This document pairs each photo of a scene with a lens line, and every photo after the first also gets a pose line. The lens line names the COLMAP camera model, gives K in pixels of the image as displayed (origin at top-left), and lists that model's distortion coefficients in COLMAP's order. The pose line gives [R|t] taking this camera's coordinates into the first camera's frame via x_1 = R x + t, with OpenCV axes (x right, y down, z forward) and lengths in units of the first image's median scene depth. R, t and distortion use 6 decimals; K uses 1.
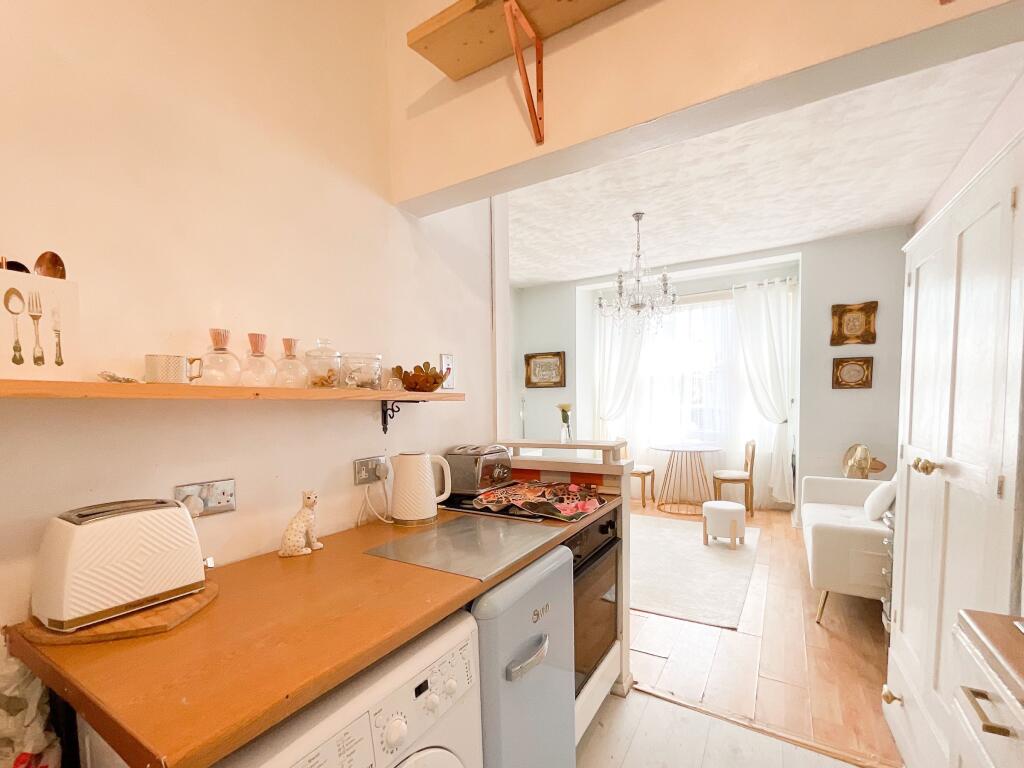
lens RADIAL K [[459.6, 0, 493.3], [0, 459.6, 424.8], [0, 0, 1]] dist [0.009483, 0.000936]
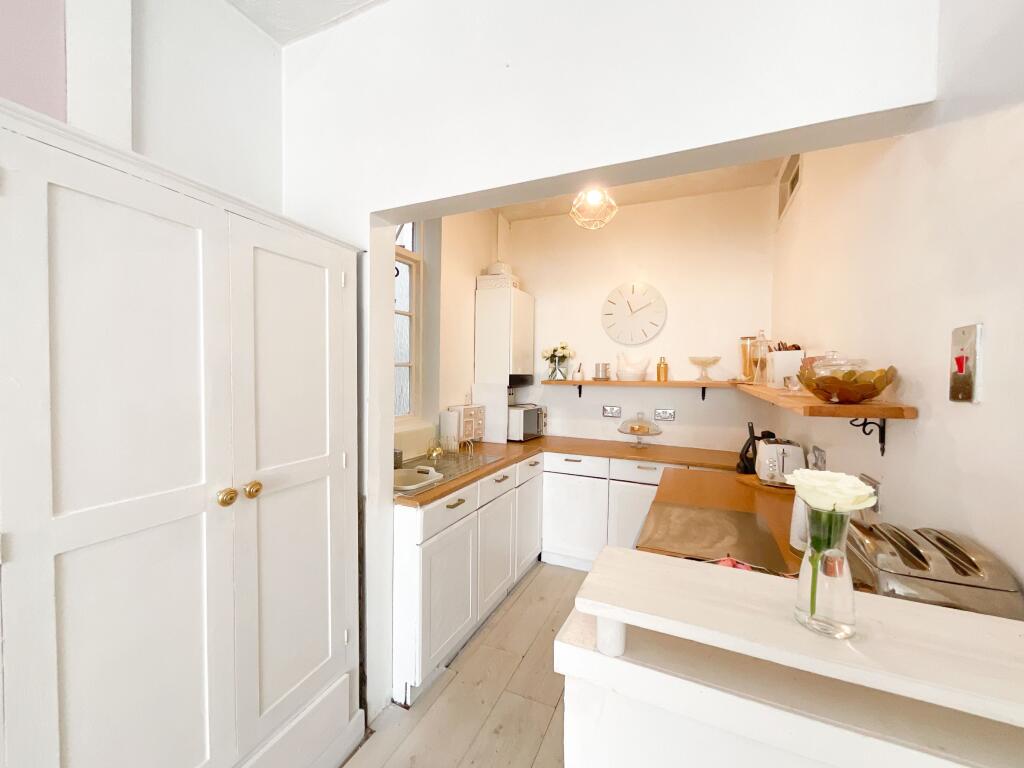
lens RADIAL K [[414.2, 0, 512.0], [0, 414.2, 386.1], [0, 0, 1]] dist [-0.003791, -0.000090]
pose [[-0.990710, 0.008425, -0.135728, 0.154924], [-0.002411, 0.996834, 0.079473, -0.049582], [0.135968, 0.079062, -0.987554, 0.535465]]
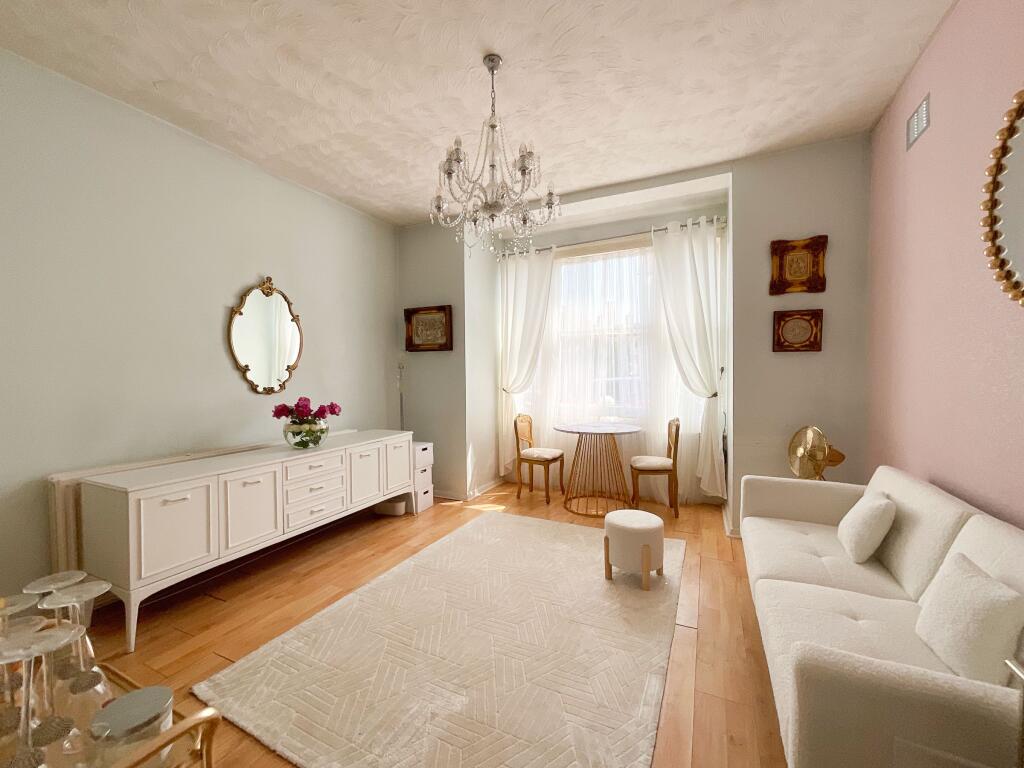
lens RADIAL K [[414.2, 0, 511.7], [0, 414.2, 383.7], [0, 0, 1]] dist [-0.003791, -0.000090]
pose [[0.993020, 0.006108, 0.117789, 0.205430], [-0.002262, 0.999461, -0.032755, -0.002567], [-0.117925, 0.032260, 0.992498, 0.339531]]
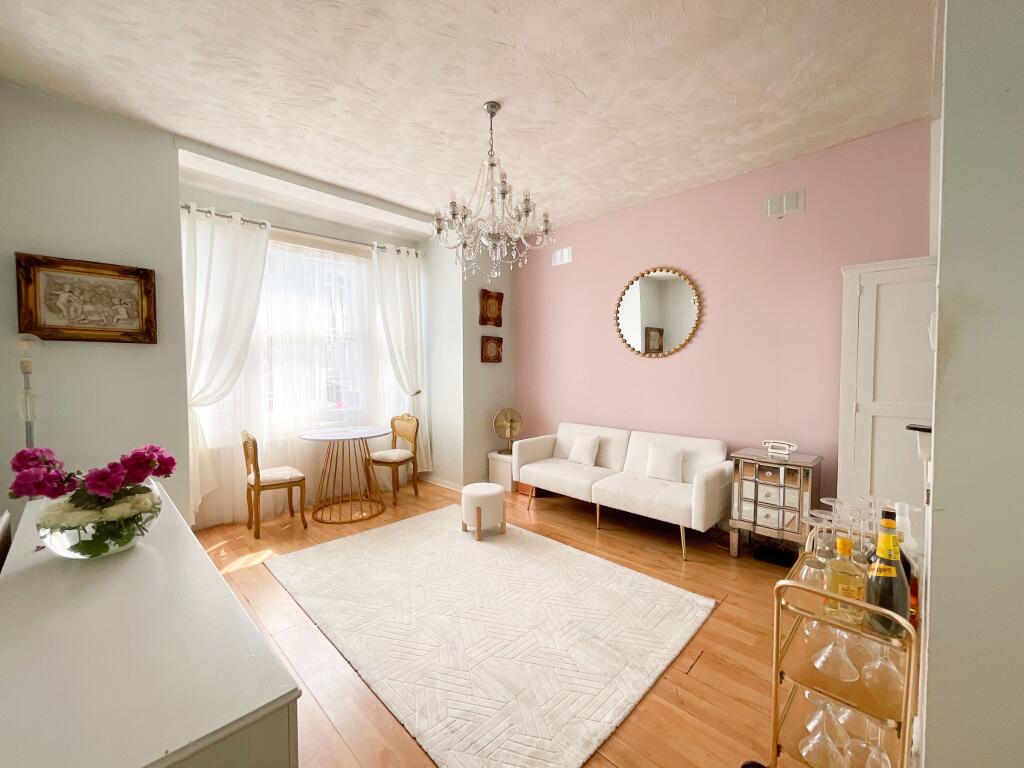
lens RADIAL K [[414.2, 0, 508.1], [0, 414.2, 384.2], [0, 0, 1]] dist [-0.003791, -0.000090]
pose [[0.213441, -0.024316, 0.976653, -0.228595], [0.050345, 0.998636, 0.013861, -0.030609], [-0.975658, 0.046212, 0.214374, 0.639446]]
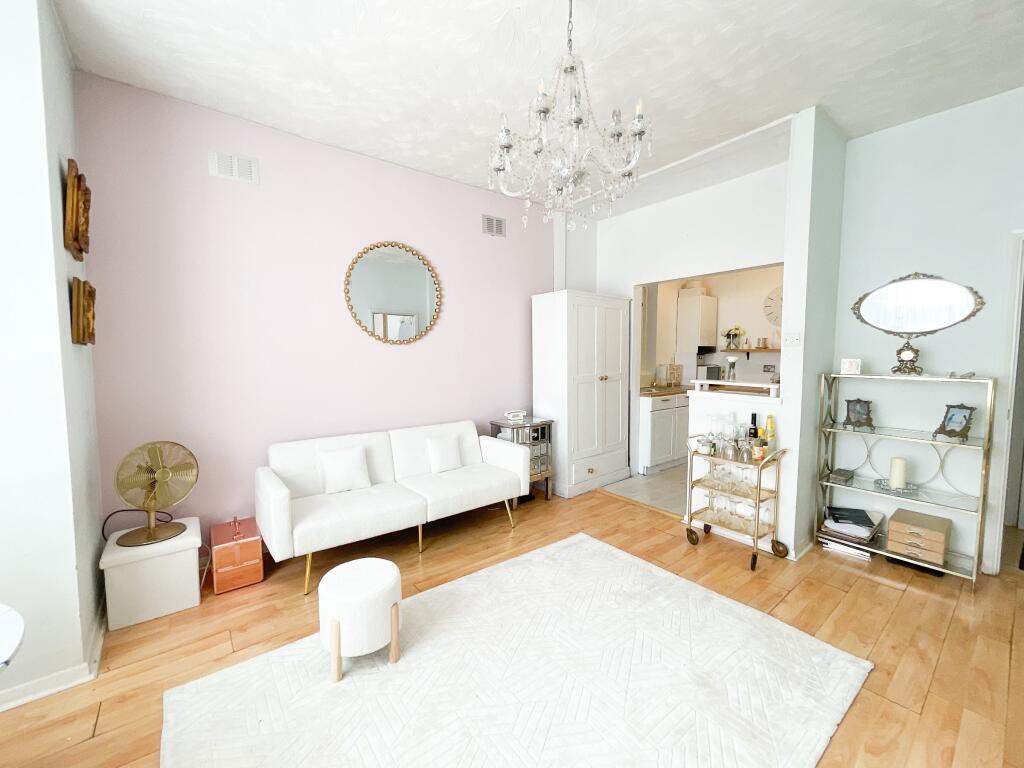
lens RADIAL K [[414.2, 0, 512.6], [0, 414.2, 386.2], [0, 0, 1]] dist [-0.003791, -0.000090]
pose [[-0.941915, -0.005633, 0.335805, 0.166377], [0.036810, 0.992104, 0.119893, -0.061150], [-0.333828, 0.125290, -0.934270, 1.108734]]
